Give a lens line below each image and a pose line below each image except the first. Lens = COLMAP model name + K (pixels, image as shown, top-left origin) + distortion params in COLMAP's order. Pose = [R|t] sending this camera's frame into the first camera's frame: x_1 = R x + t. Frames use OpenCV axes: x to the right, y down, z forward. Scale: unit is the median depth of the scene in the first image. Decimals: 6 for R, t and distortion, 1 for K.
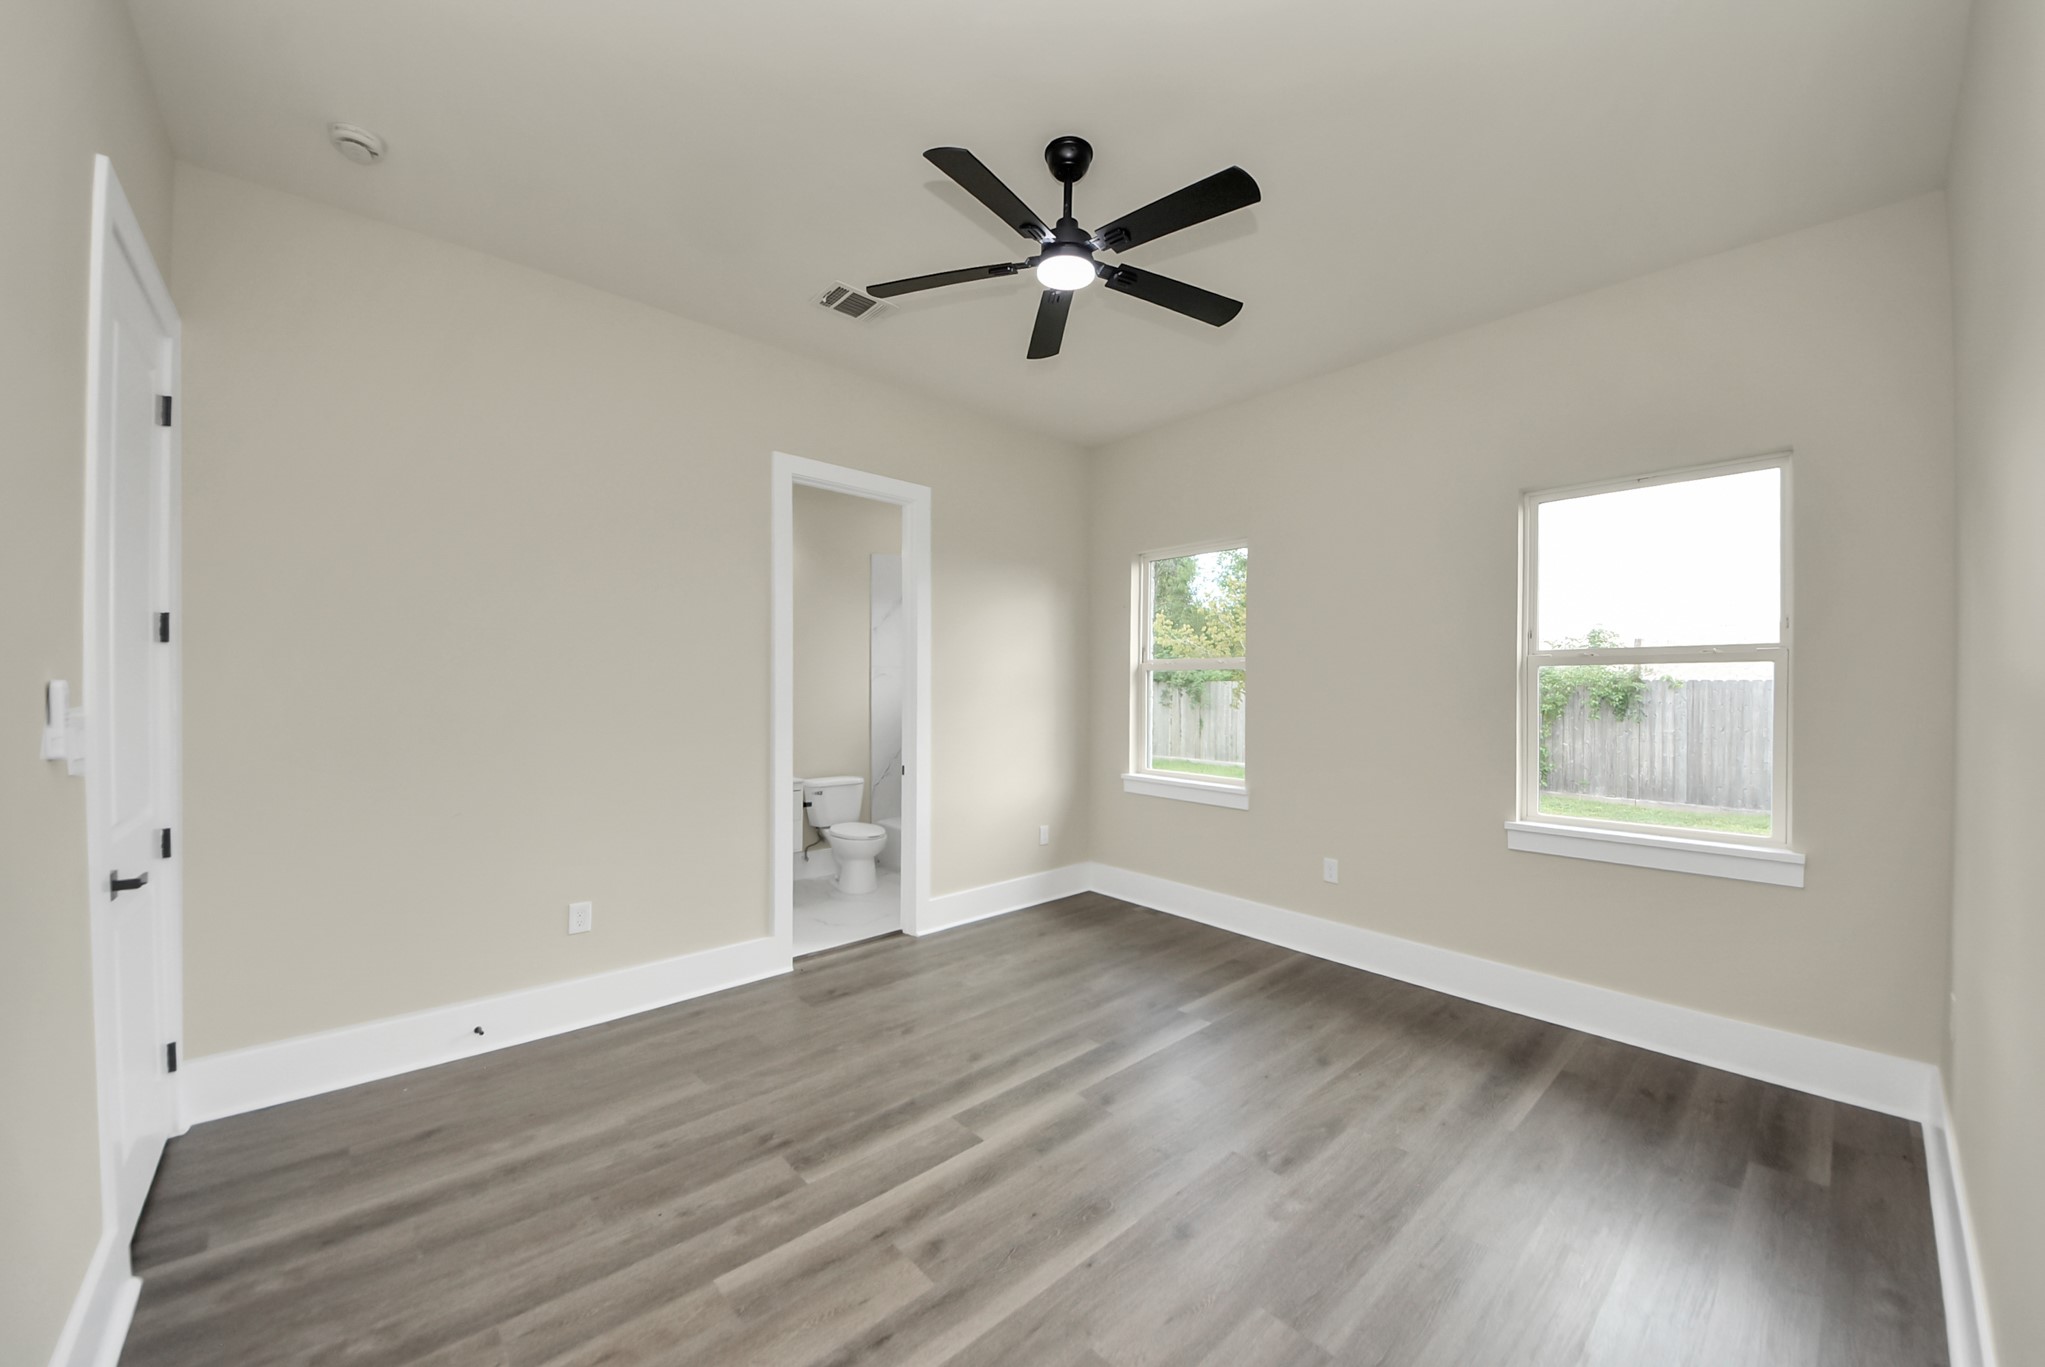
lens RADIAL K [[746.0, 0, 1030.8], [0, 746.0, 690.1], [0, 0, 1]] dist [0.044576, -0.029385]
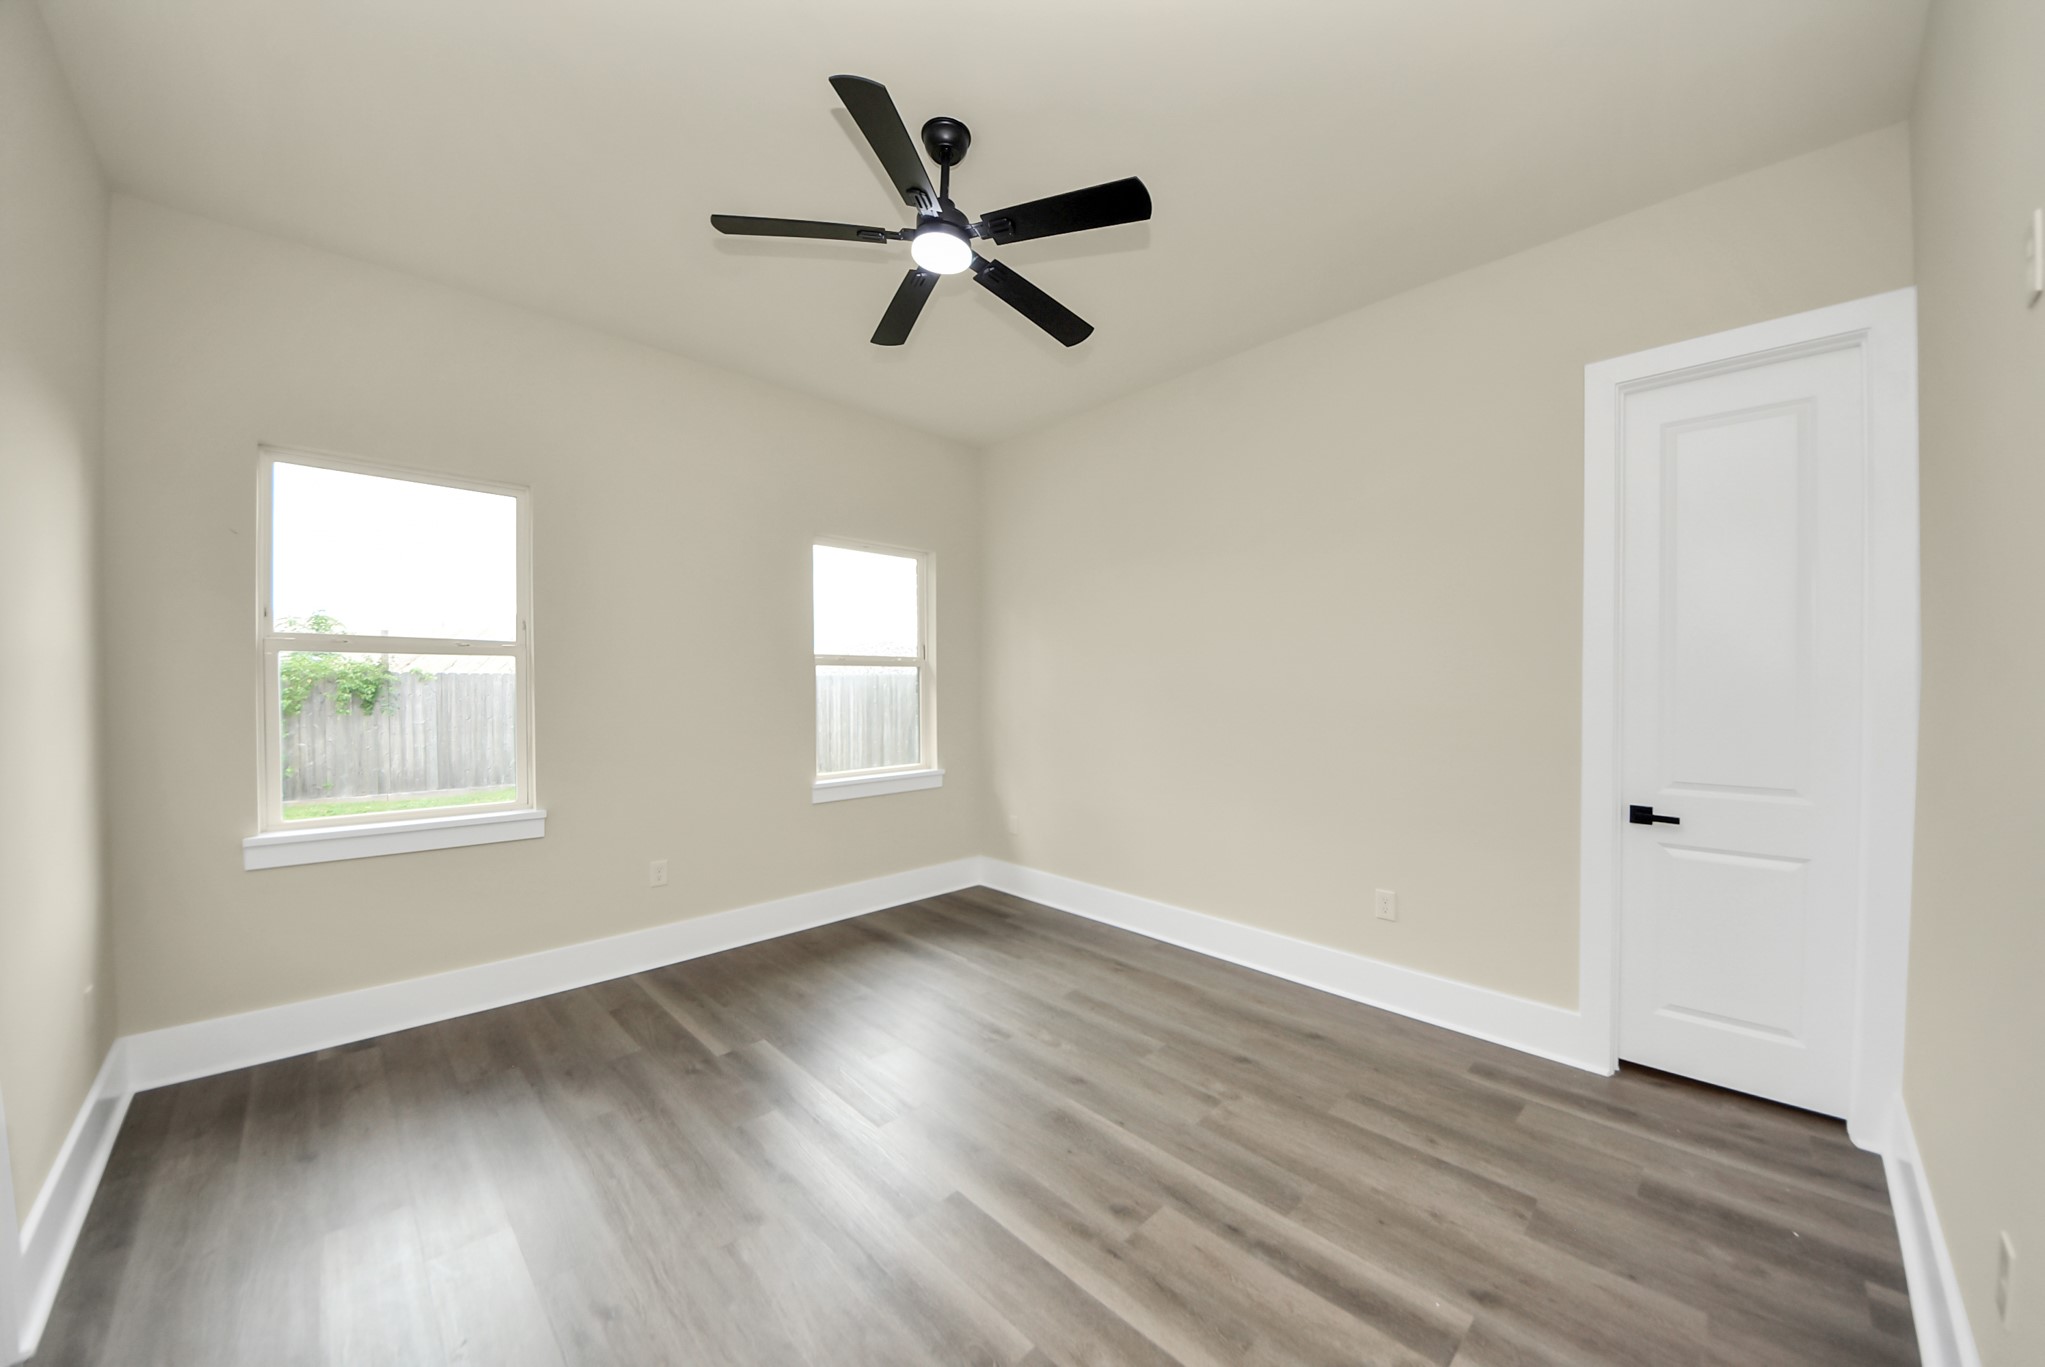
lens RADIAL K [[746.0, 0, 1030.8], [0, 746.0, 690.1], [0, 0, 1]] dist [0.044576, -0.029385]
pose [[-0.055409, -0.012133, 0.998390, -0.638776], [0.000966, 0.999925, 0.012205, -0.003073], [-0.998463, 0.001641, -0.055393, 0.647782]]
